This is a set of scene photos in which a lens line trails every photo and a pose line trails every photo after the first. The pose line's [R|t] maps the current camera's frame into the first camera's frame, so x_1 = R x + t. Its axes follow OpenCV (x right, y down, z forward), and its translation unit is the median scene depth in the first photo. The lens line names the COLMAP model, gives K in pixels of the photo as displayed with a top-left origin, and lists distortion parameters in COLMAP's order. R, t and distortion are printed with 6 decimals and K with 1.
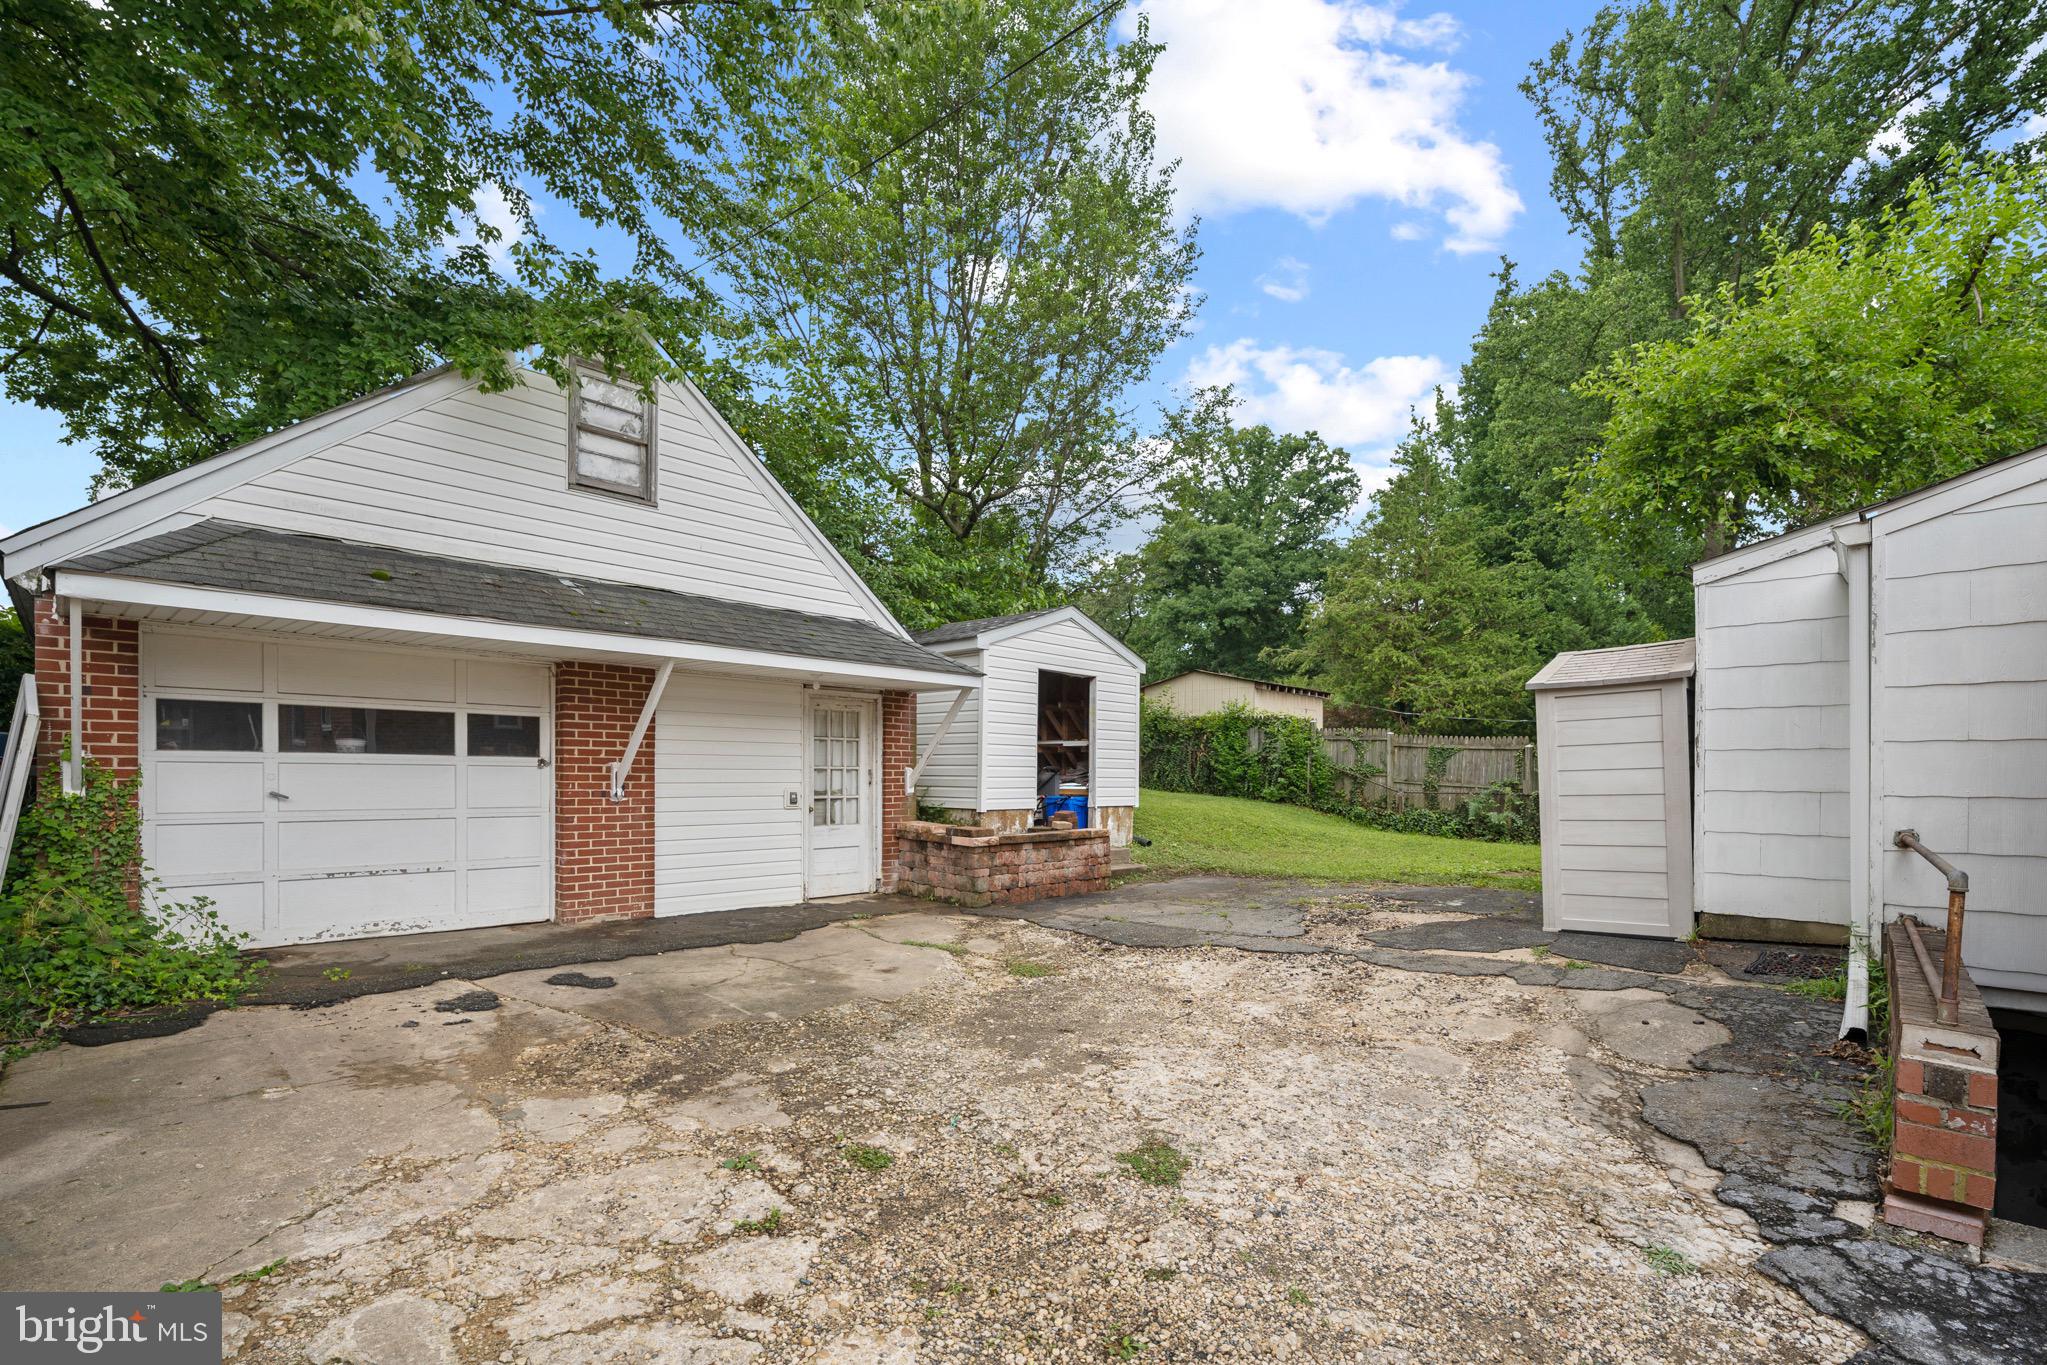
lens RADIAL K [[864.2, 0, 990.9], [0, 864.2, 689.2], [0, 0, 1]] dist [0.001303, 0.000097]
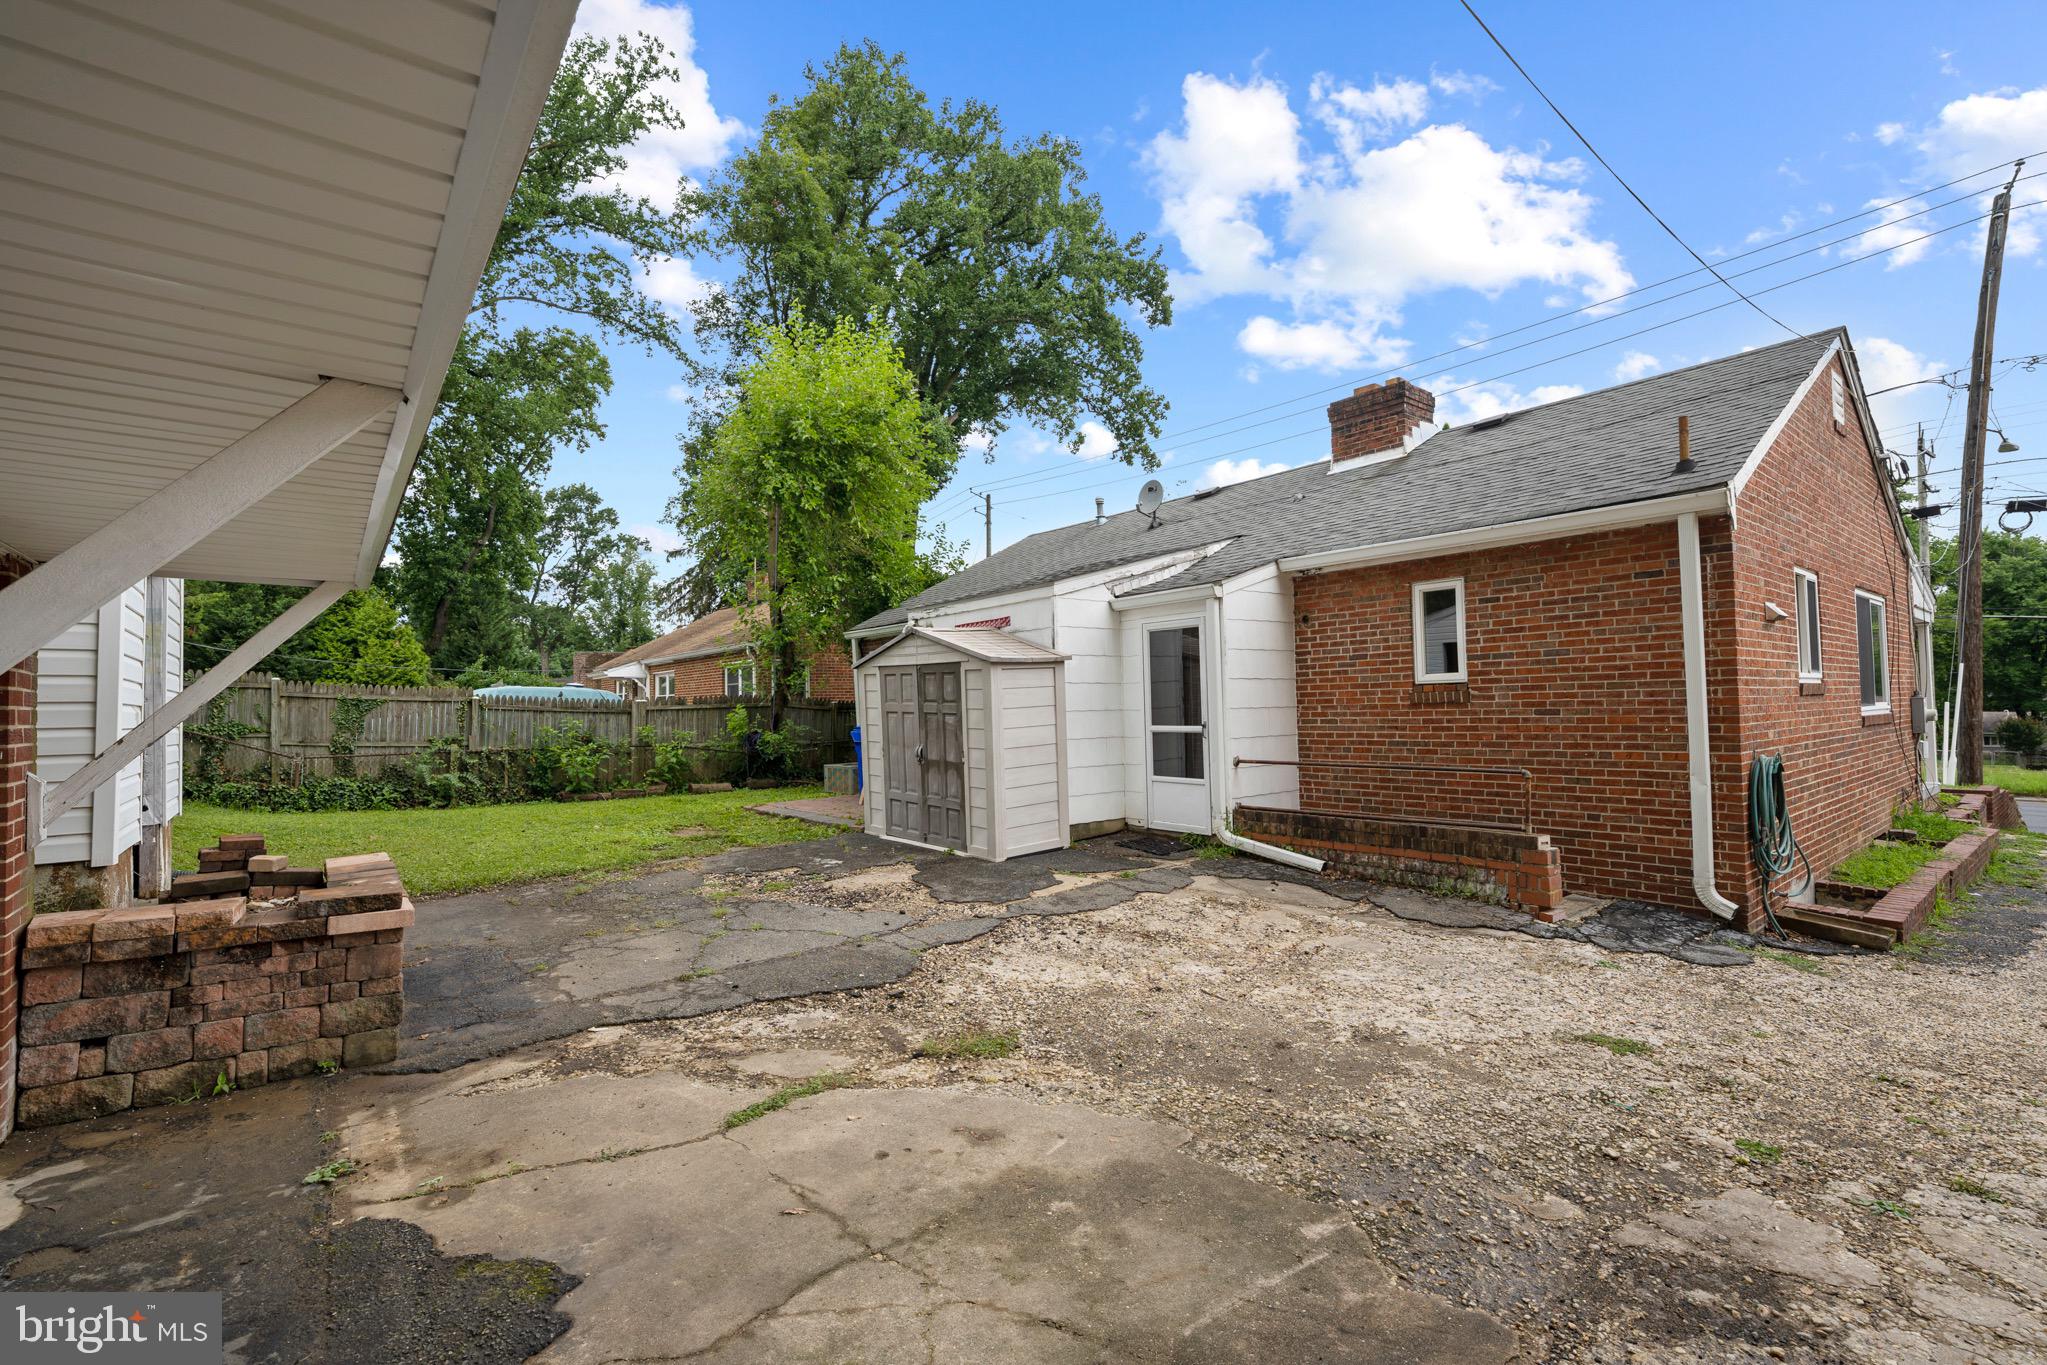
lens RADIAL K [[924.6, 0, 1017.2], [0, 924.6, 709.2], [0, 0, 1]] dist [0.001556, 0.000835]
pose [[0.127527, -0.009097, 0.991793, -0.733245], [-0.078161, 0.996756, 0.019193, 0.051706], [-0.988751, -0.079967, 0.126403, 0.992044]]
